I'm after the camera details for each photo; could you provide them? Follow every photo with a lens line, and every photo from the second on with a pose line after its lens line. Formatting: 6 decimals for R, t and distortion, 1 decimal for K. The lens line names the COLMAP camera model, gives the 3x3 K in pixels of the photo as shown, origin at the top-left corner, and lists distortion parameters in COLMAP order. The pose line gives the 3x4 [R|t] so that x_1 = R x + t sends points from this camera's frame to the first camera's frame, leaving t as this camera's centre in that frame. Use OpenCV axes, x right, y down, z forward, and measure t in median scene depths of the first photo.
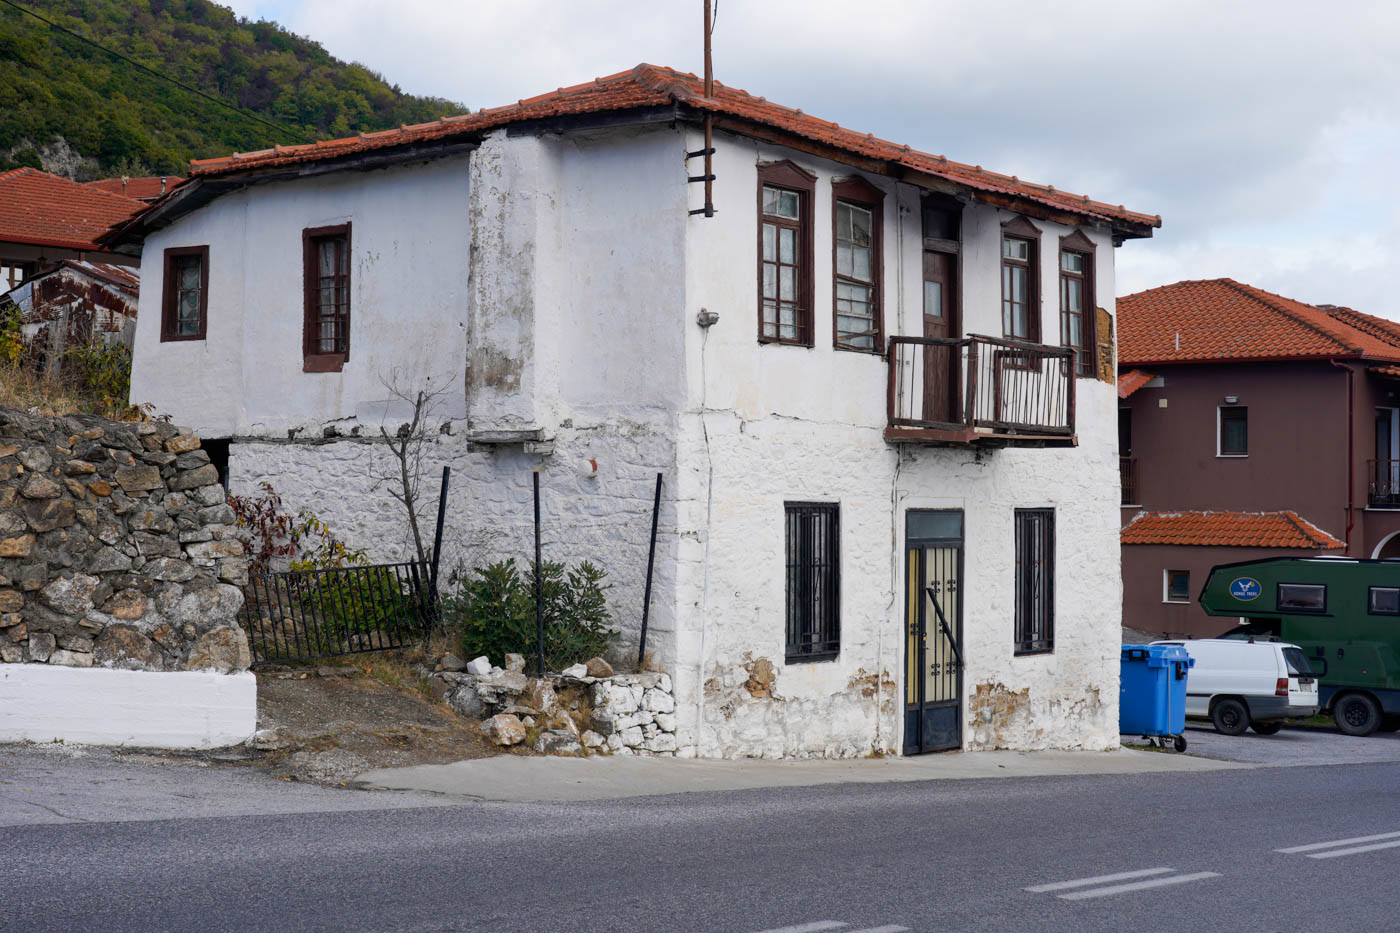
lens RADIAL K [[2009.3, 0, 700.9], [0, 2009.3, 465.4], [0, 0, 1]] dist [0.010546, 0.000000]
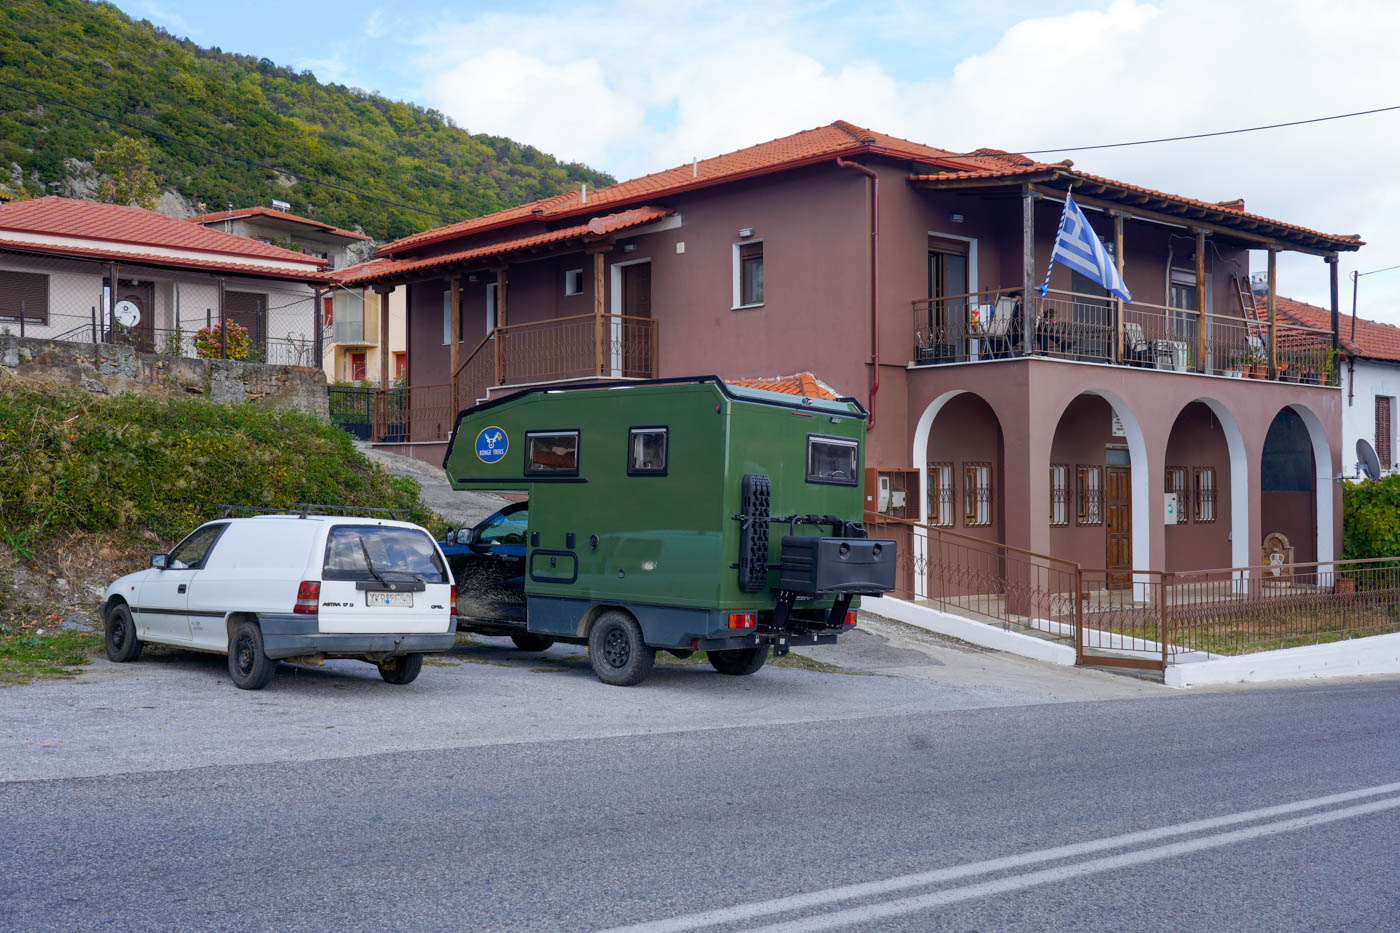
lens RADIAL K [[1389.3, 0, 698.5], [0, 1389.3, 471.9], [0, 0, 1]] dist [-0.003293, 0.000000]
pose [[0.989891, -0.016635, -0.140853, 0.311775], [0.017246, 0.999846, 0.003117, 0.055090], [0.140780, -0.005514, 0.990026, 0.462527]]
